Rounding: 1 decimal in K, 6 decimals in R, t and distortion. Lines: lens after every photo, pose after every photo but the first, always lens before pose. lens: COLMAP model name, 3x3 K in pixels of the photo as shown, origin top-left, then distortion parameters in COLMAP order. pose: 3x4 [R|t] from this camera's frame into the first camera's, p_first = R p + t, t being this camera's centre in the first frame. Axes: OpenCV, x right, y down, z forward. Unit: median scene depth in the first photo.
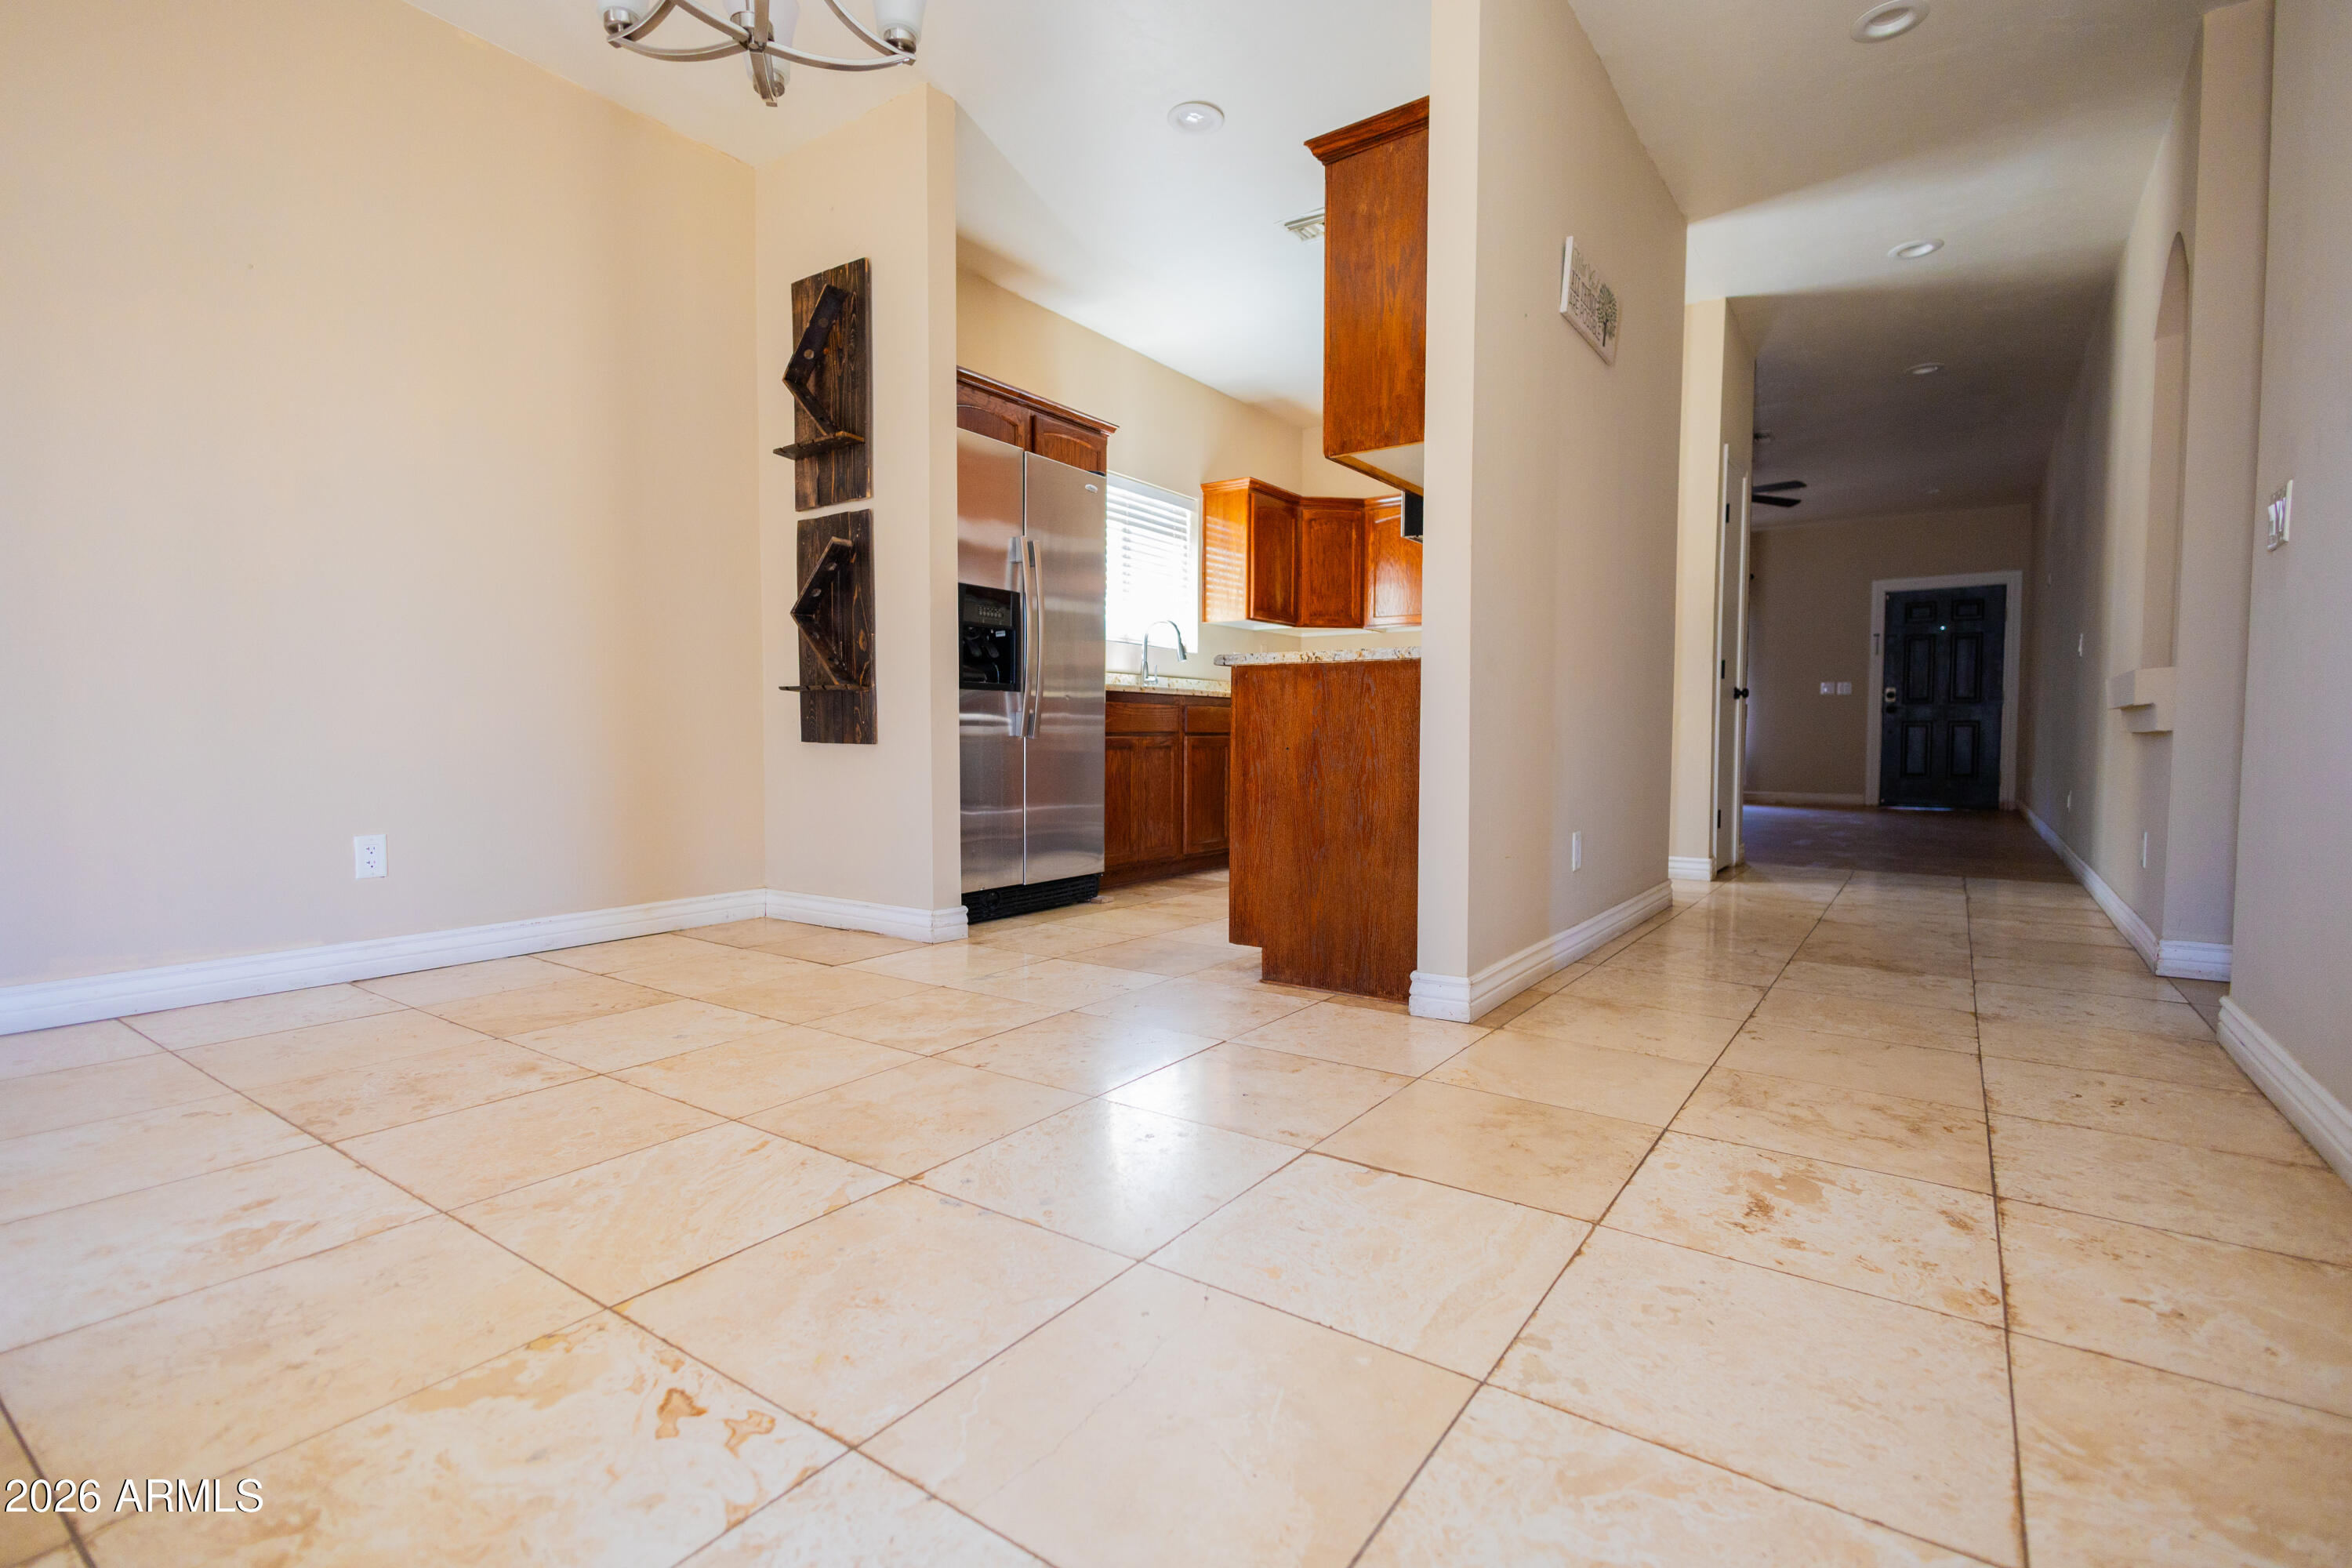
lens RADIAL K [[1080.8, 0, 1176.0], [0, 1080.8, 784.0], [0, 0, 1]] dist [0.000450, -0.000775]
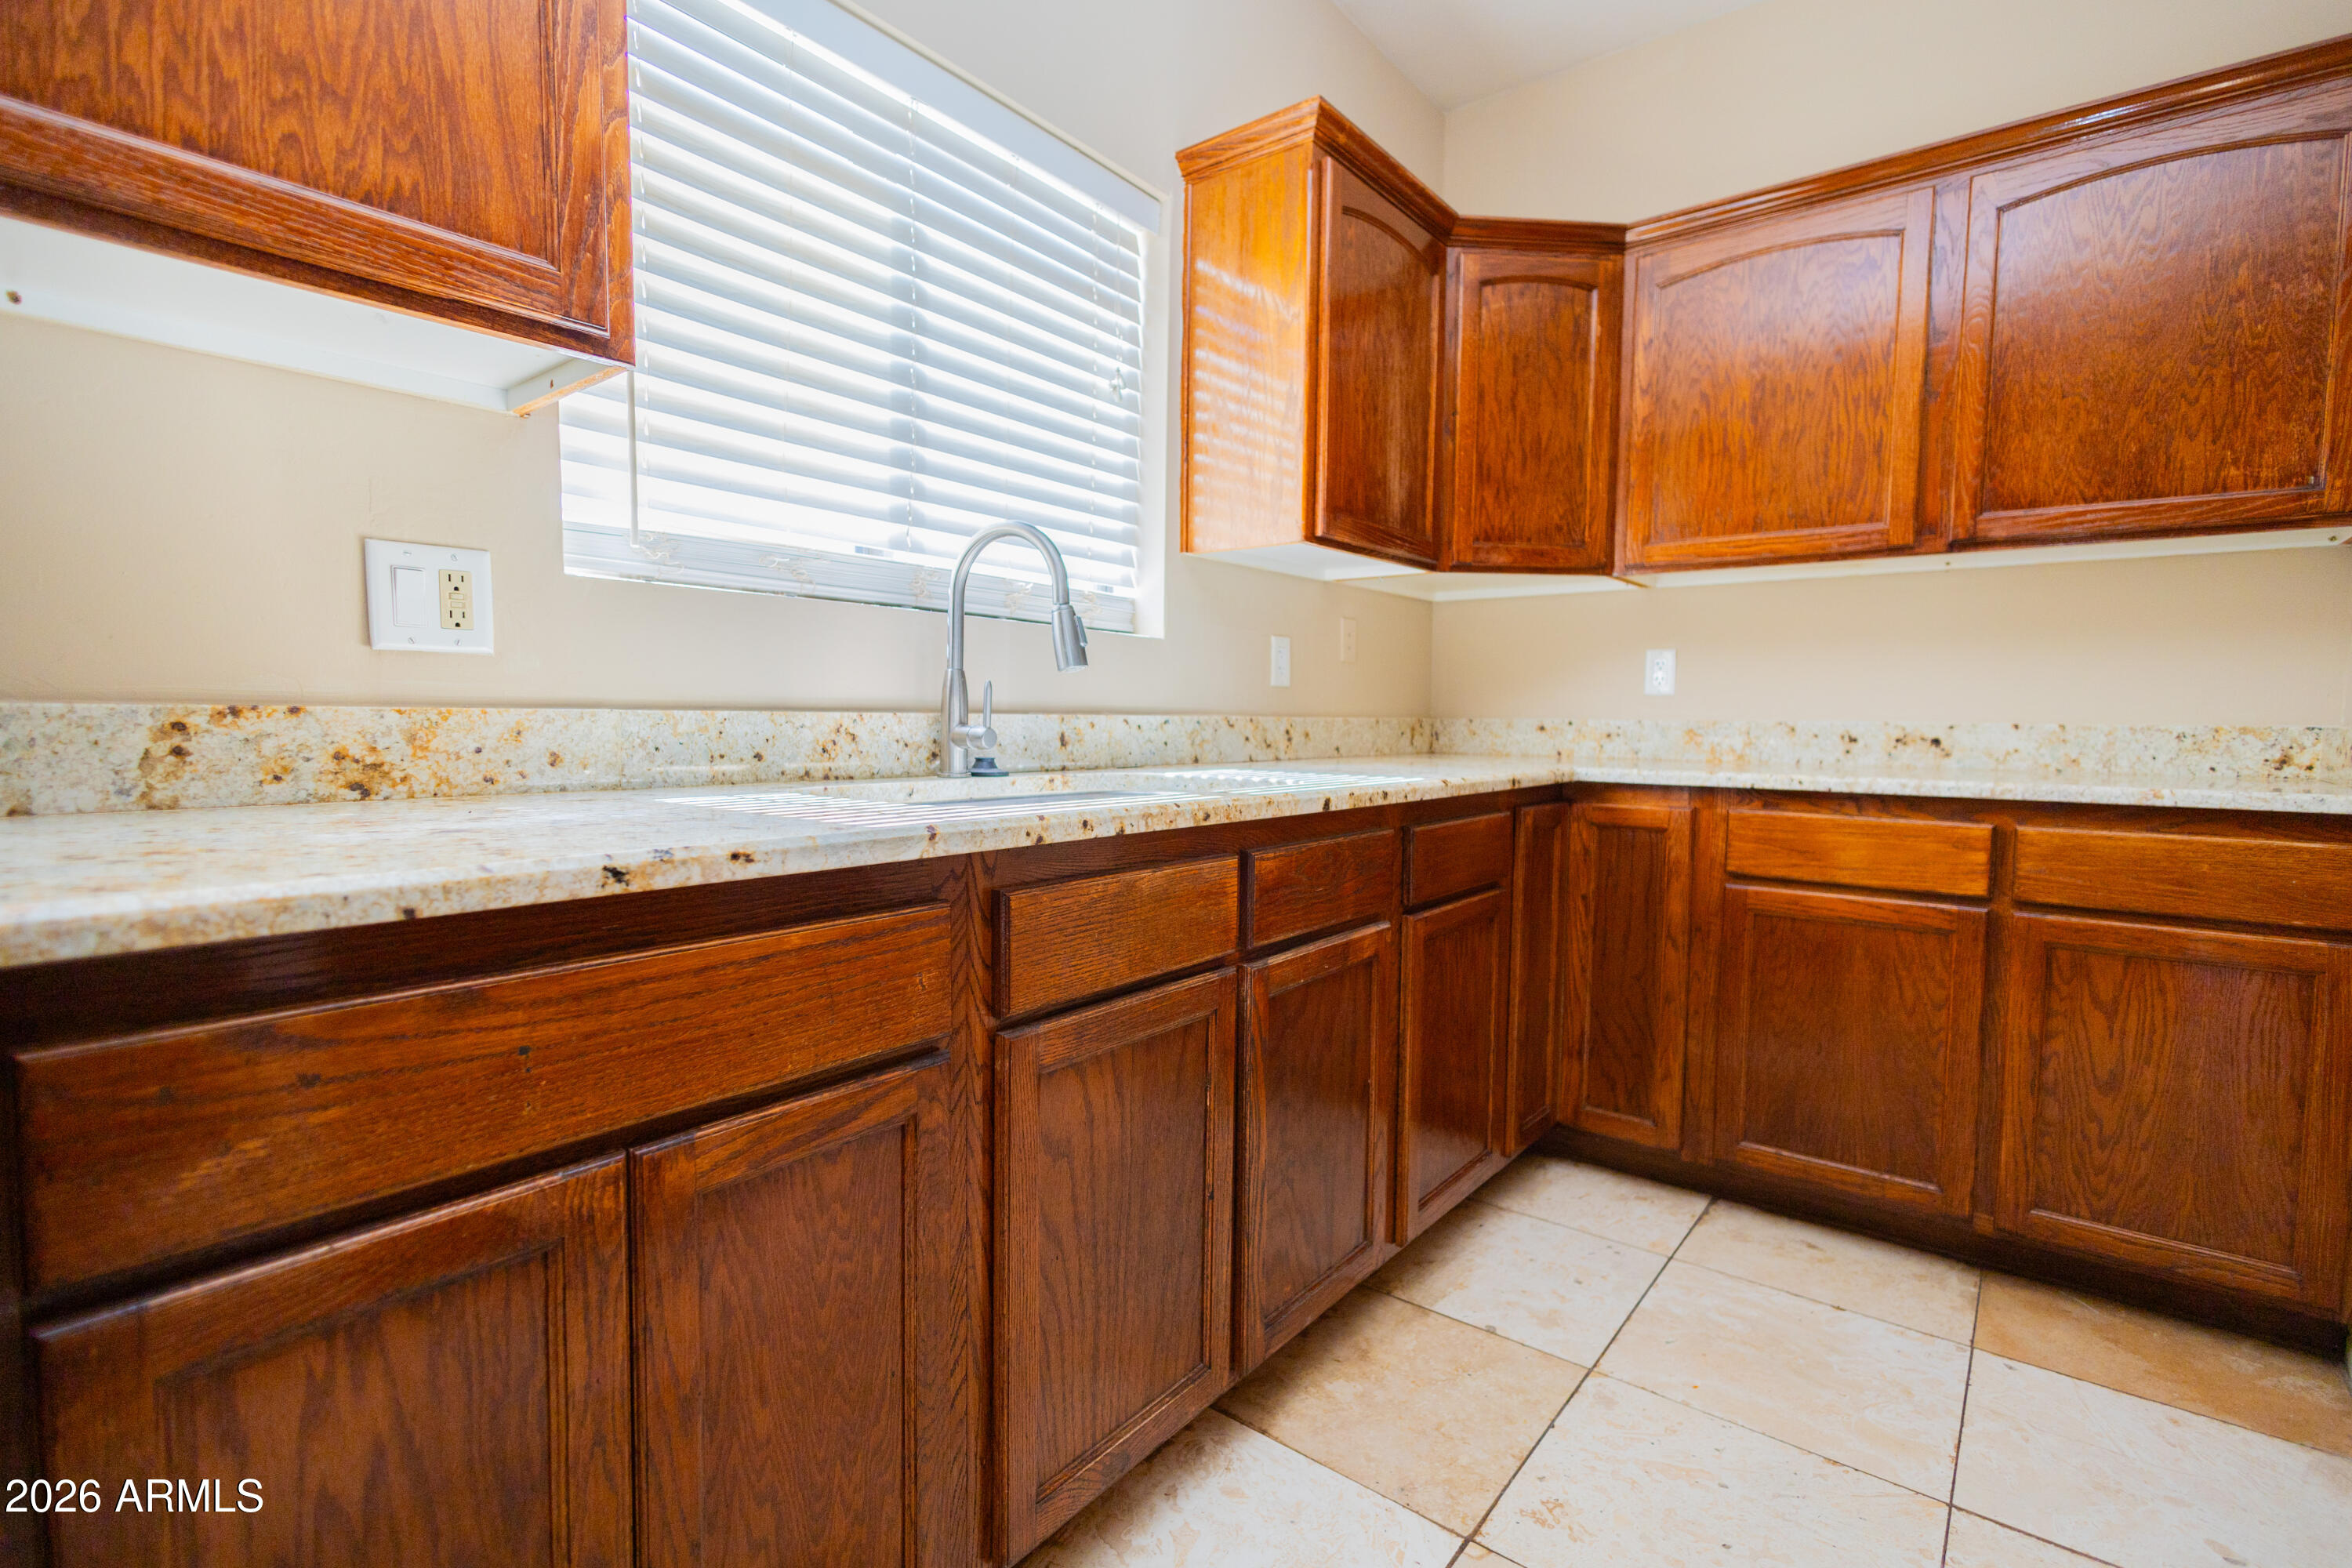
lens RADIAL K [[1080.8, 0, 1176.0], [0, 1080.8, 784.0], [0, 0, 1]] dist [0.000450, -0.000775]
pose [[0.998186, 0.009591, -0.059431, 0.045123], [-0.008488, 0.999788, 0.018779, -0.080494], [0.059599, -0.018241, 0.998056, 0.647299]]
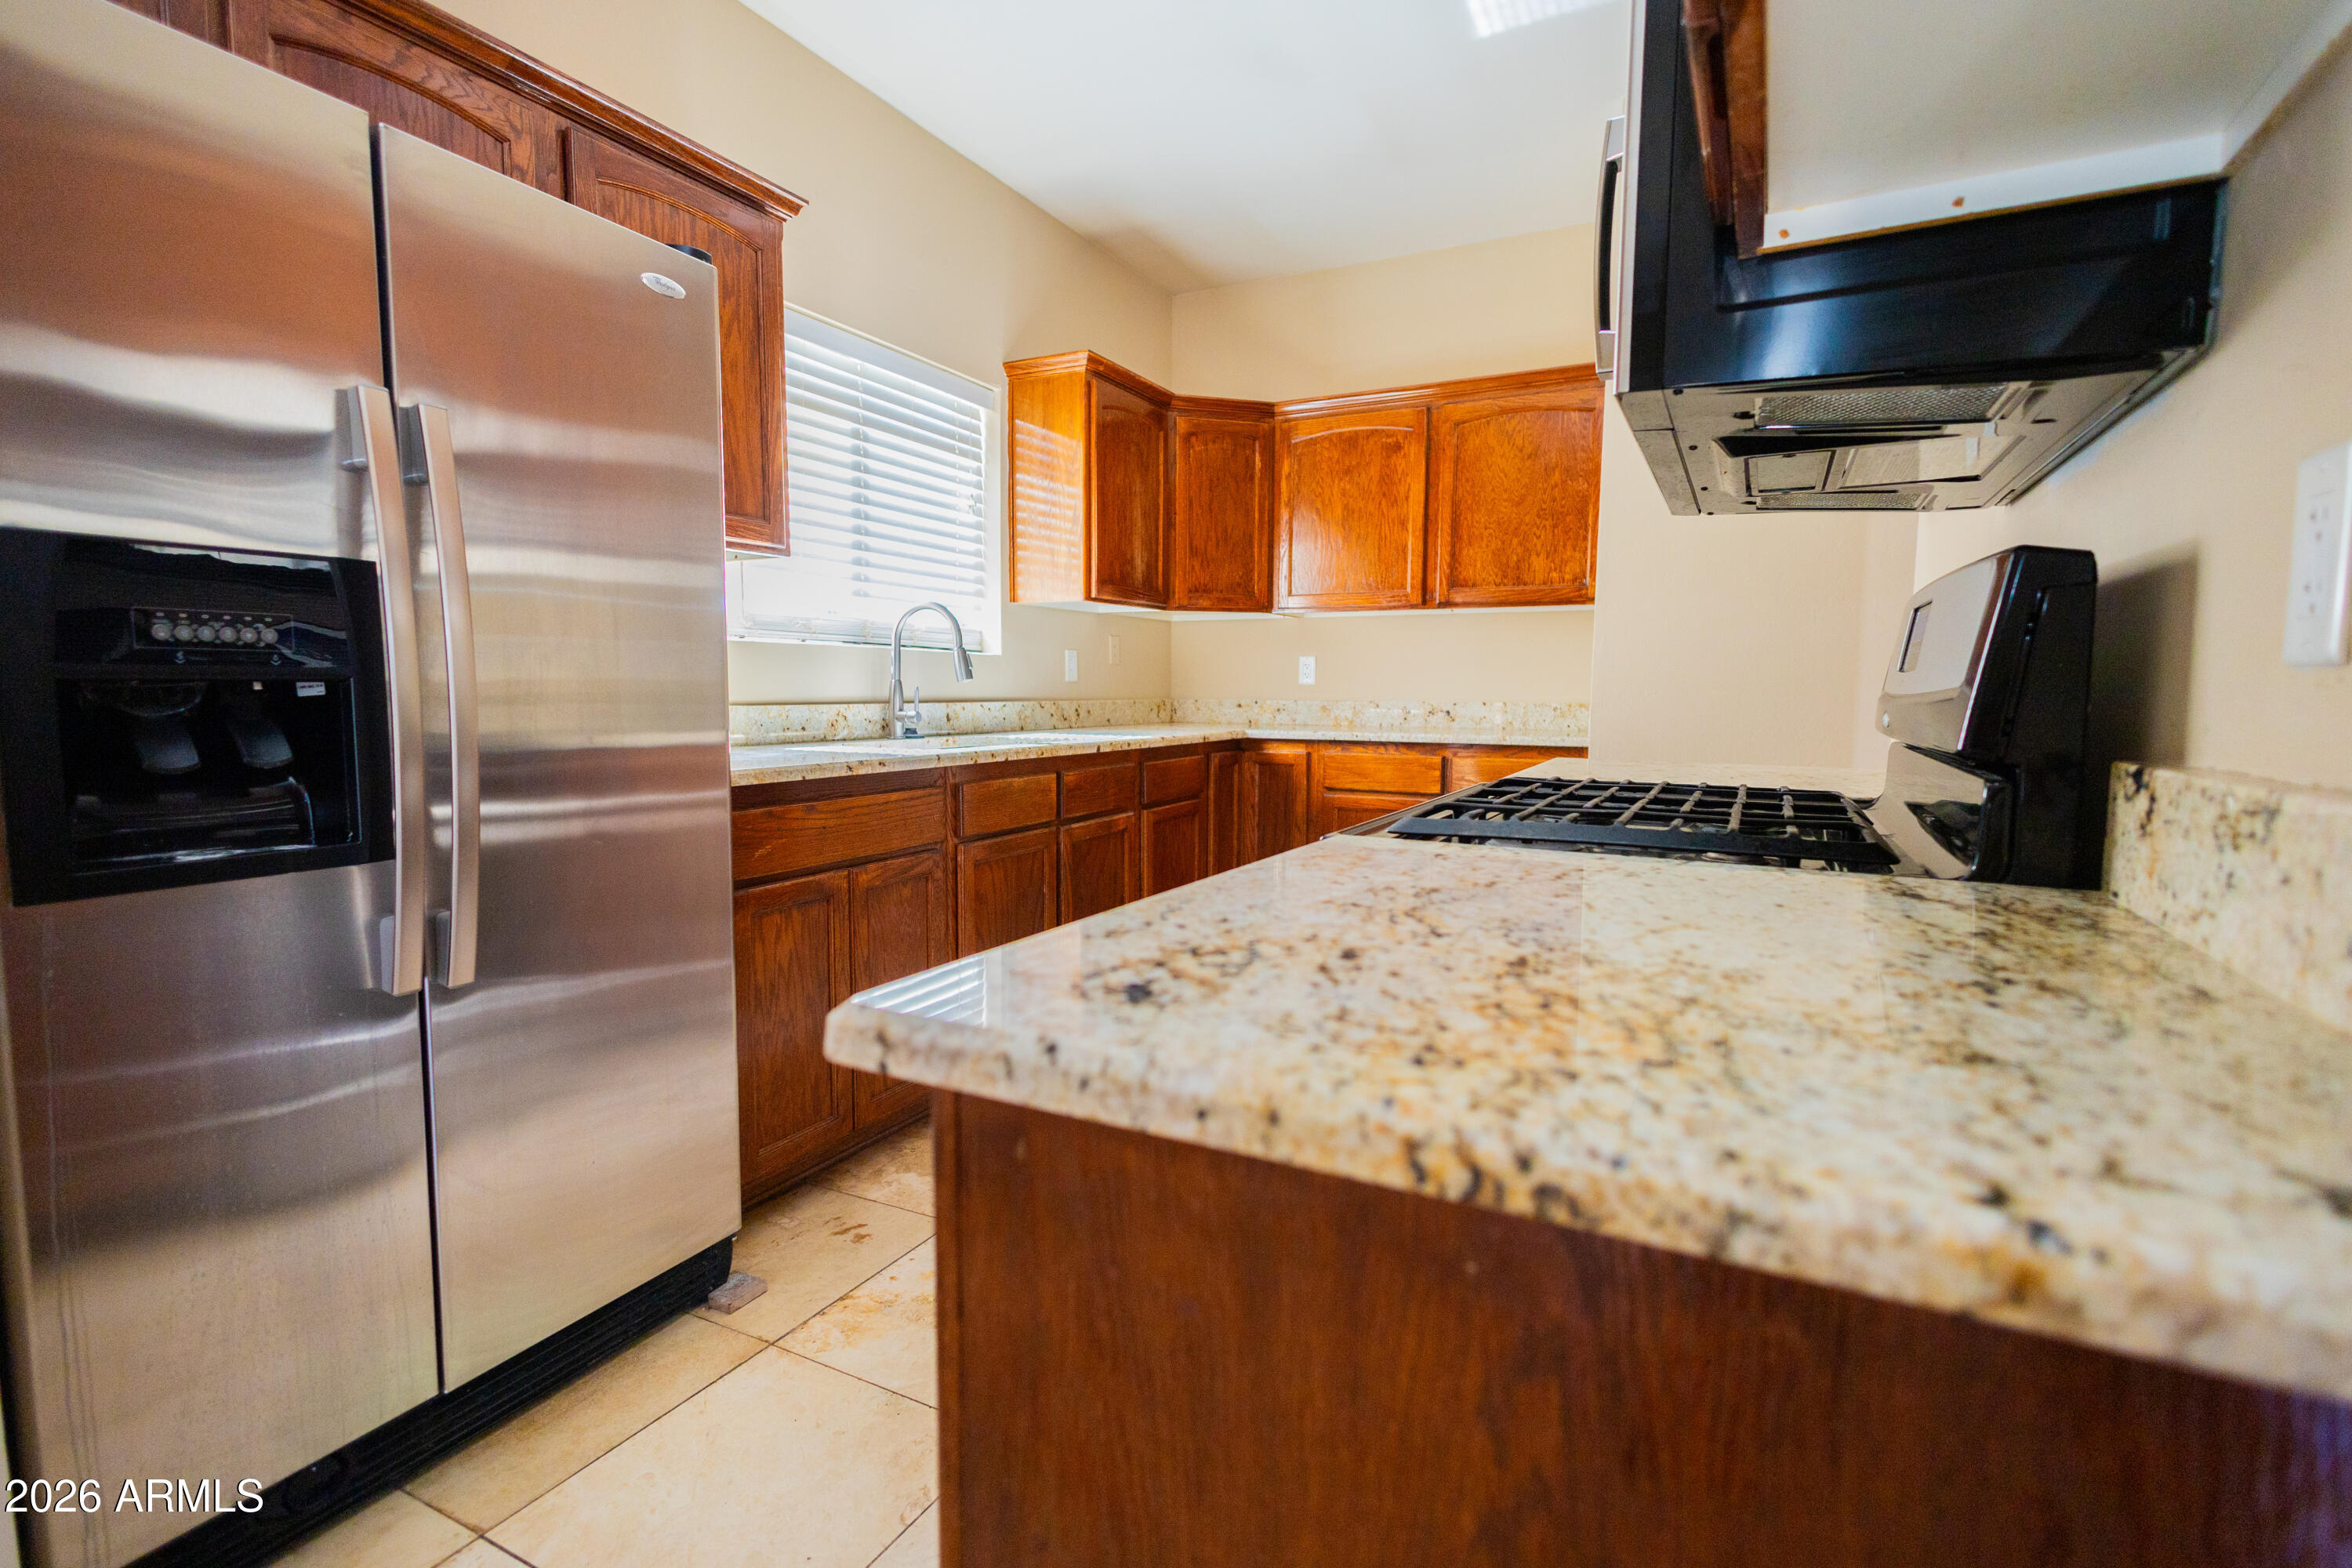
lens RADIAL K [[1080.8, 0, 1176.0], [0, 1080.8, 784.0], [0, 0, 1]] dist [0.000450, -0.000775]
pose [[0.990486, -0.011958, 0.137095, 0.032203], [0.005717, 0.998933, 0.045821, -0.077967], [-0.137497, -0.044601, 0.989498, 0.403971]]
